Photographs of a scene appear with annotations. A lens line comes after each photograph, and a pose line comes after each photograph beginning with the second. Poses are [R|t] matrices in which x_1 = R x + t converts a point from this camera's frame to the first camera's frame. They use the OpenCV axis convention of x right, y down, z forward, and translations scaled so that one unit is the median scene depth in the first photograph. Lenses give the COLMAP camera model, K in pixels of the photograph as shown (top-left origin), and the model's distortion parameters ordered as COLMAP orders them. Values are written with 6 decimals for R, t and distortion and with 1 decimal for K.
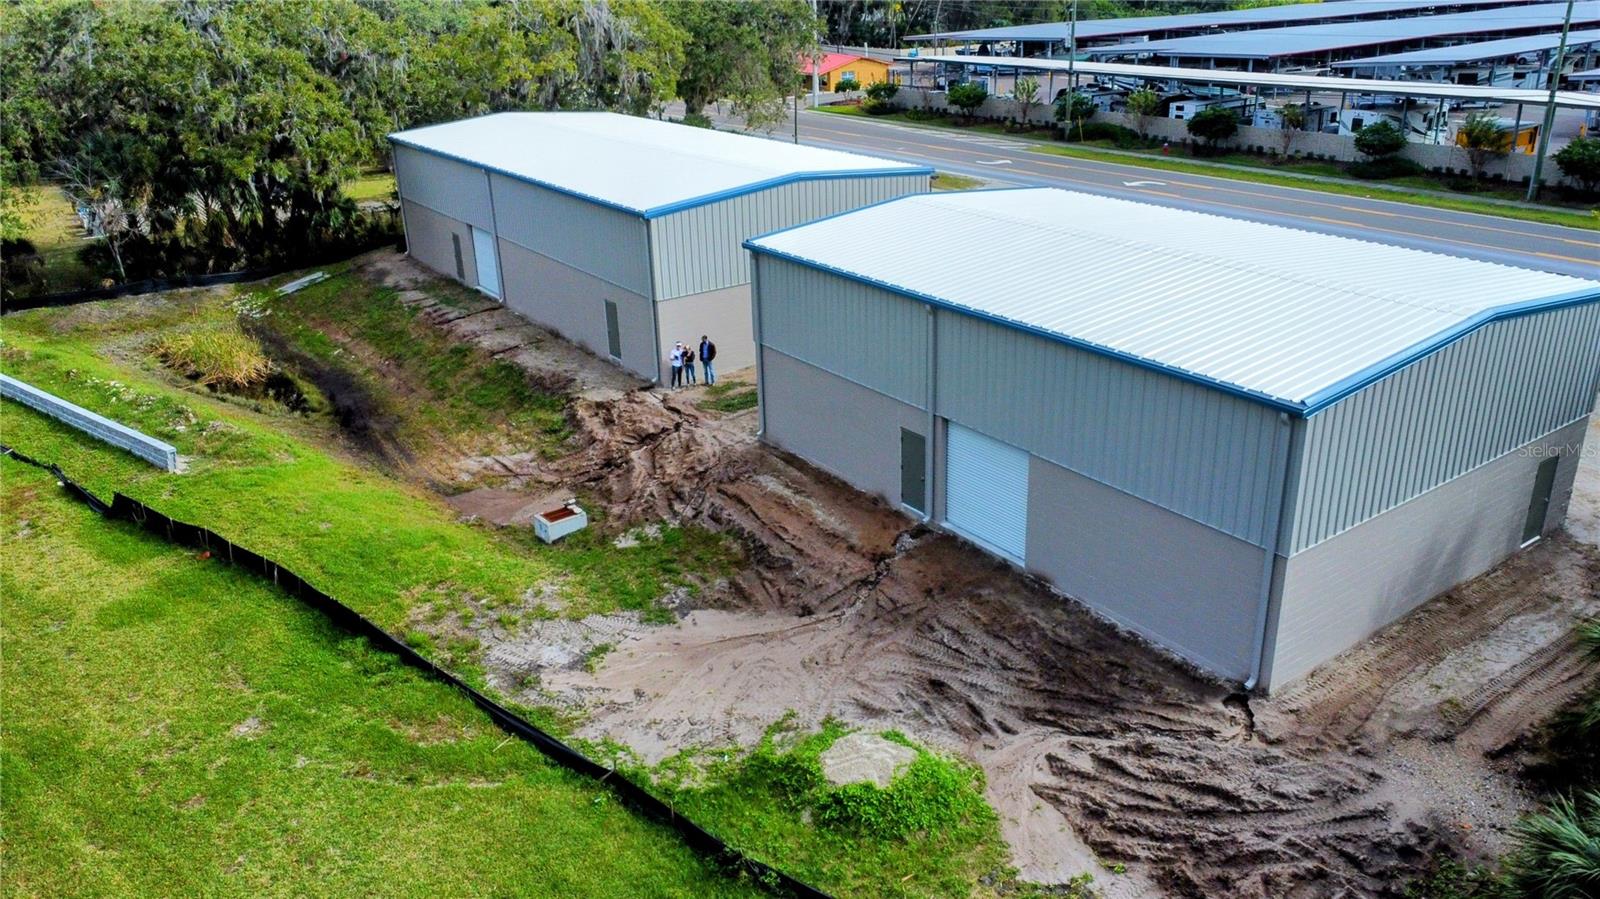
lens RADIAL K [[1207.4, 0, 800.0], [0, 1207.4, 449.5], [0, 0, 1]] dist [0.004082, -0.004213]
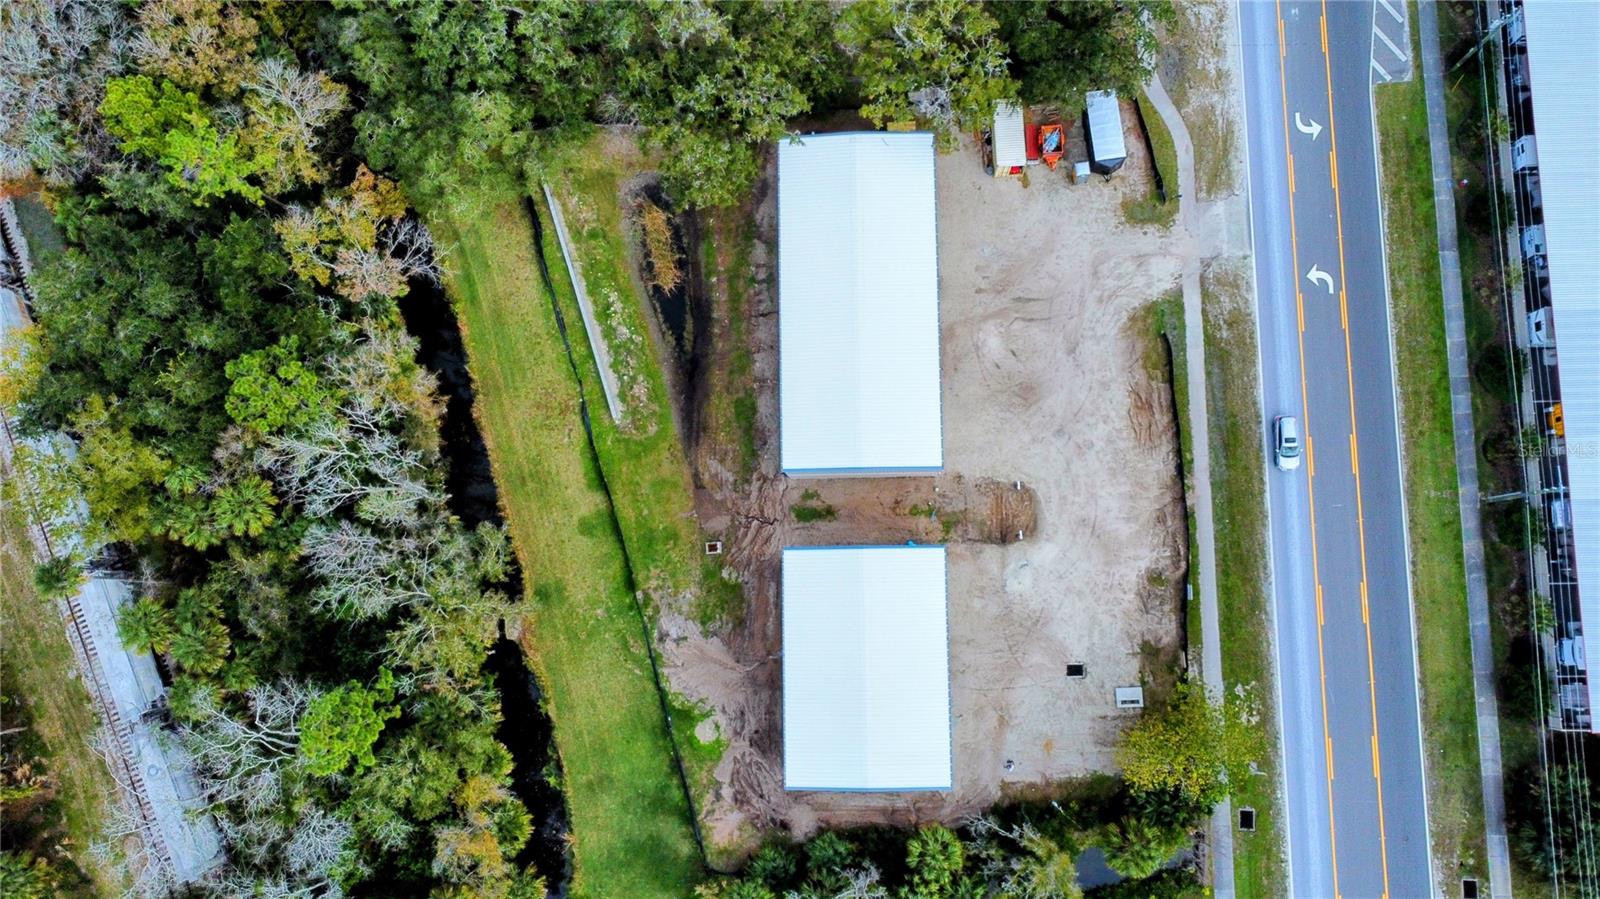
lens RADIAL K [[1207.4, 0, 800.0], [0, 1207.4, 449.5], [0, 0, 1]] dist [0.004082, -0.004213]
pose [[0.824972, 0.557022, -0.095639, 0.145289], [-0.176478, 0.414645, 0.892706, -3.231463], [0.536914, -0.719580, 0.440373, -0.002001]]
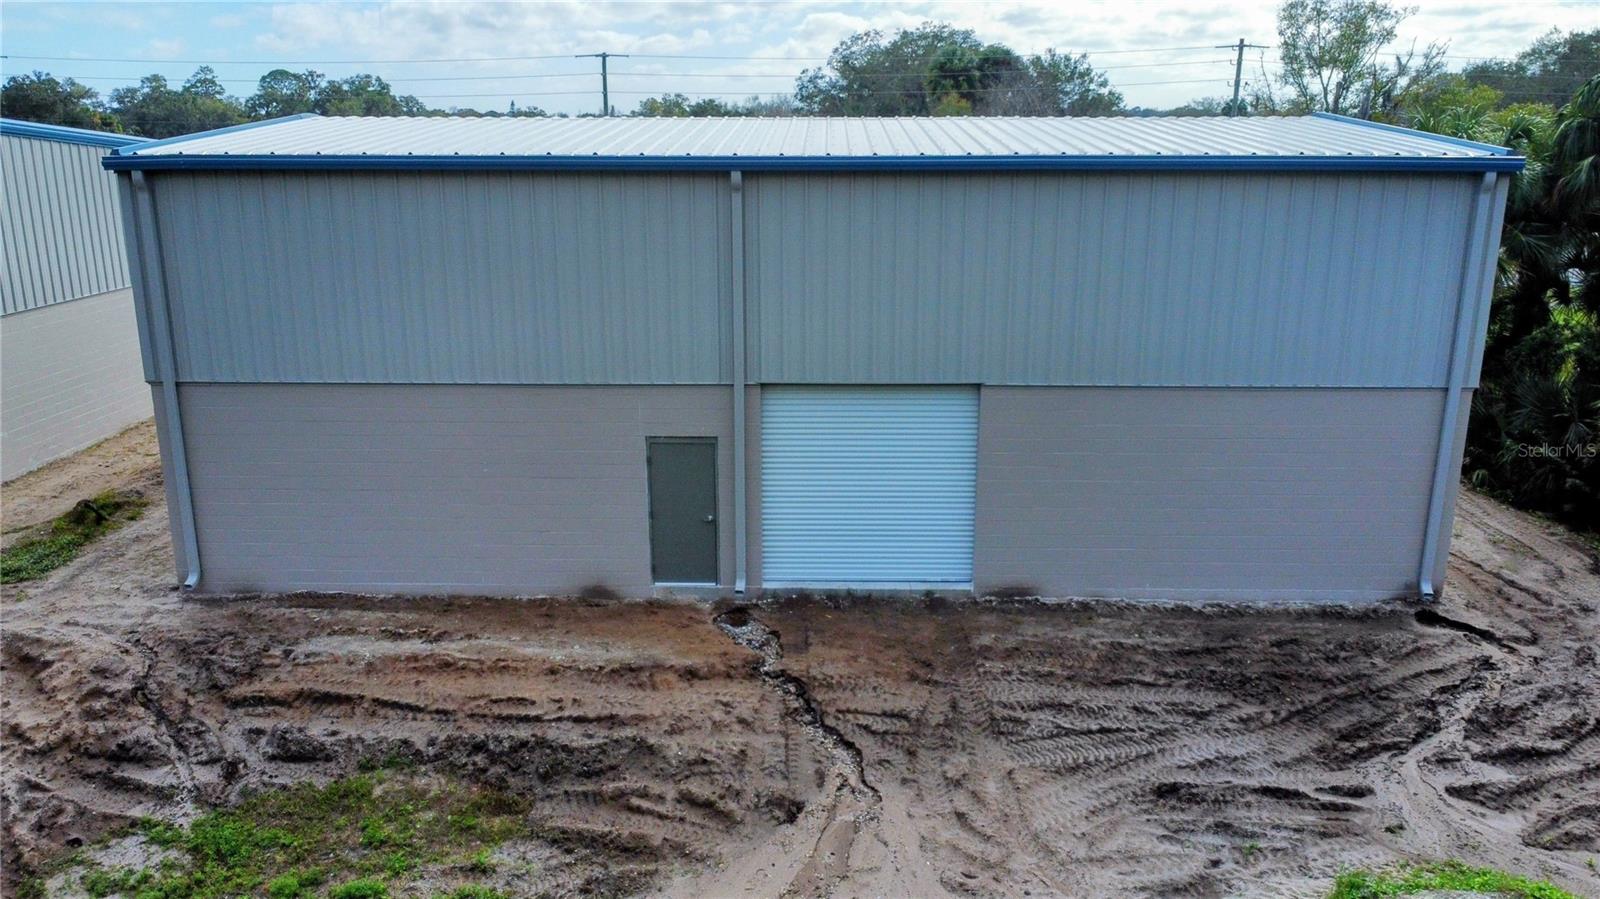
lens RADIAL K [[1207.4, 0, 800.0], [0, 1207.4, 449.5], [0, 0, 1]] dist [0.004082, -0.004213]
pose [[0.589107, -0.177778, 0.788256, -0.321150], [0.289154, 0.957283, -0.000201, 0.007068], [-0.754548, 0.228046, 0.615348, 0.678619]]
